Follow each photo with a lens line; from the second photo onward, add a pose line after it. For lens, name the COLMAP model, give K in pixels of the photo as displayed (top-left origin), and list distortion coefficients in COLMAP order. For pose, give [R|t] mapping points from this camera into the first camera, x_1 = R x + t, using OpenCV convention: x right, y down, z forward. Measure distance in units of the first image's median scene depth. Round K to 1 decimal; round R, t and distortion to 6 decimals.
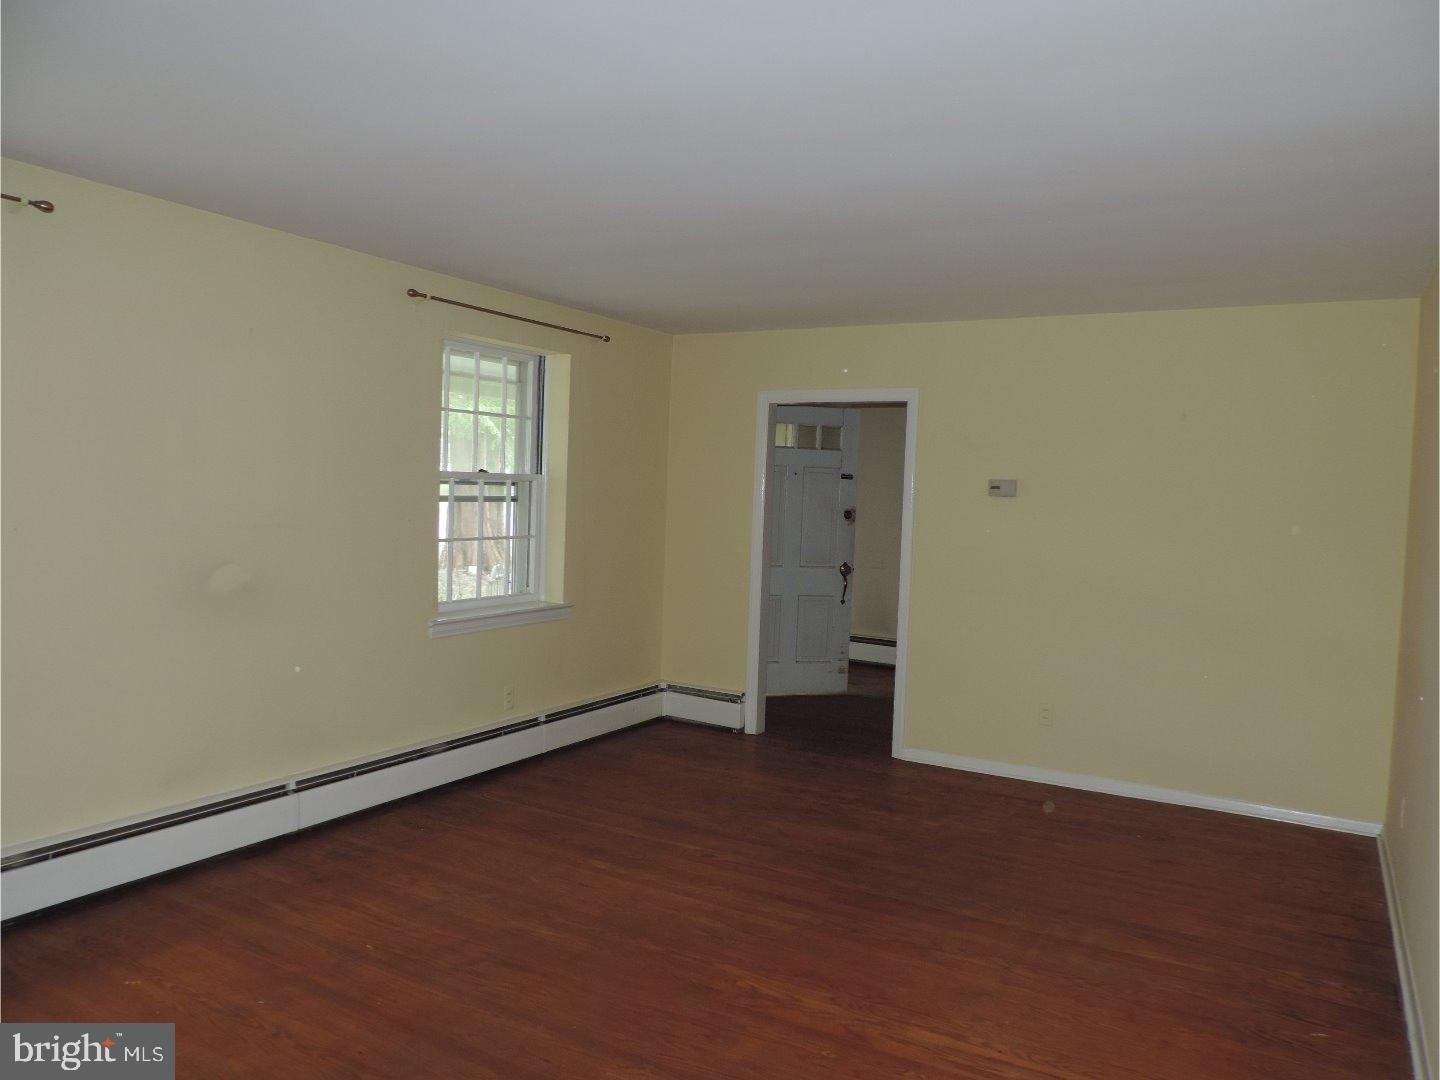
lens RADIAL K [[1020.8, 0, 725.1], [0, 1020.8, 542.6], [0, 0, 1]] dist [-0.024250, 0.008280]
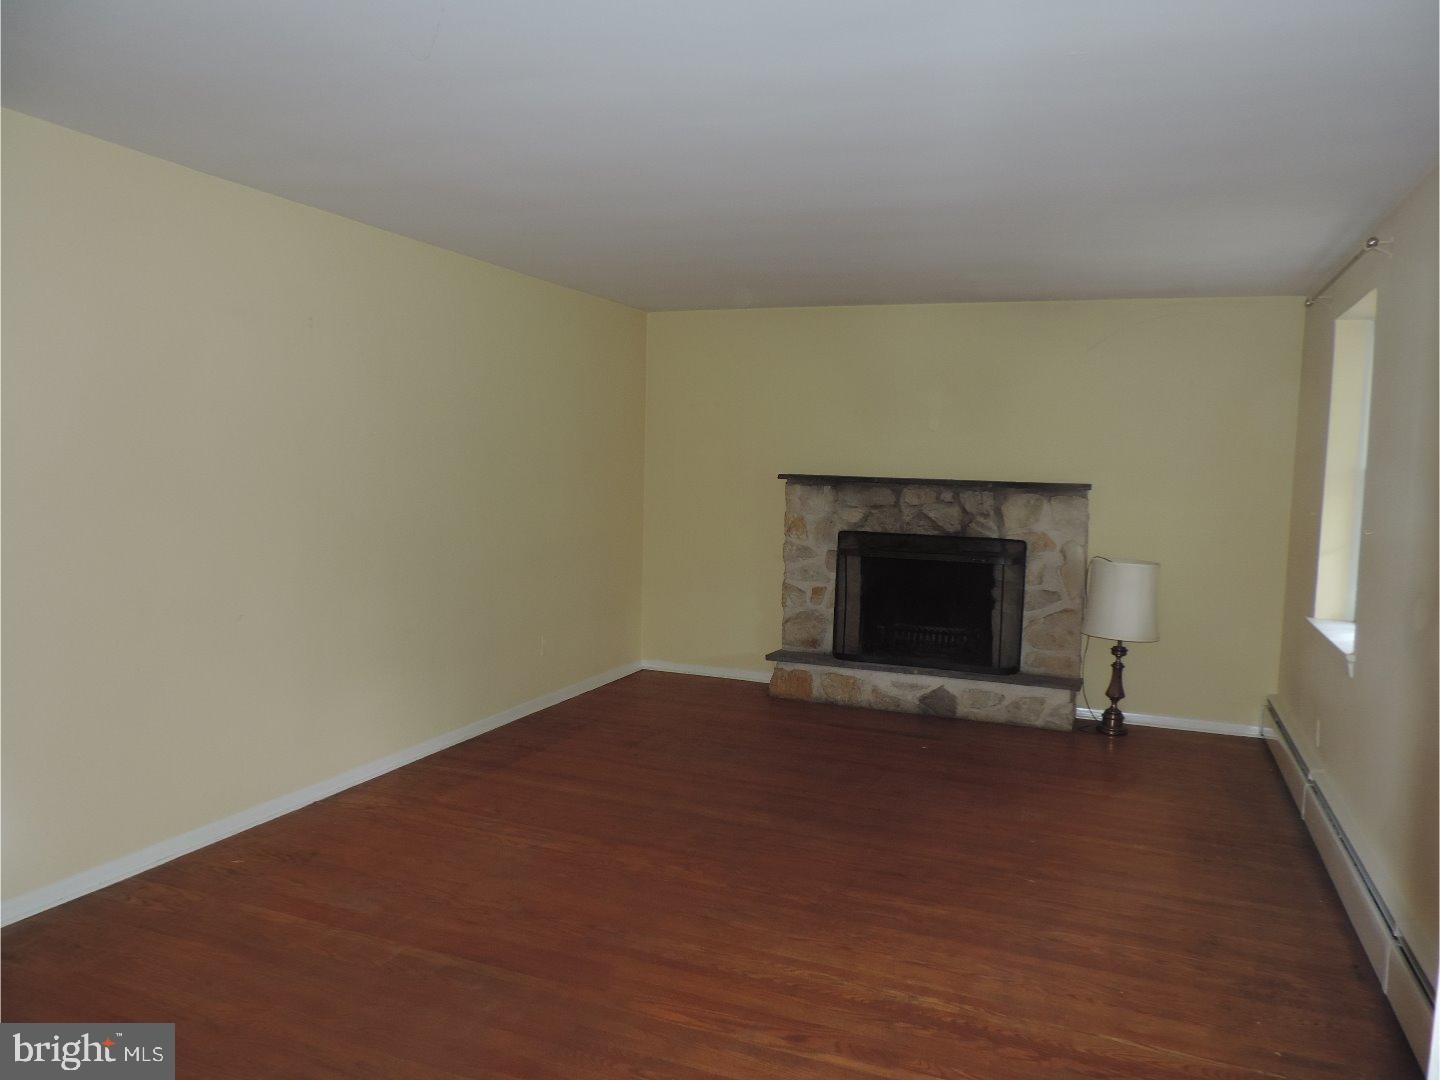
lens RADIAL K [[1020.8, 0, 725.1], [0, 1020.8, 542.6], [0, 0, 1]] dist [-0.024250, 0.008280]
pose [[-0.986723, -0.047959, -0.155169, 0.160563], [-0.069932, 0.987763, 0.139402, -0.096174], [0.146585, 0.148402, -0.978003, 1.788806]]
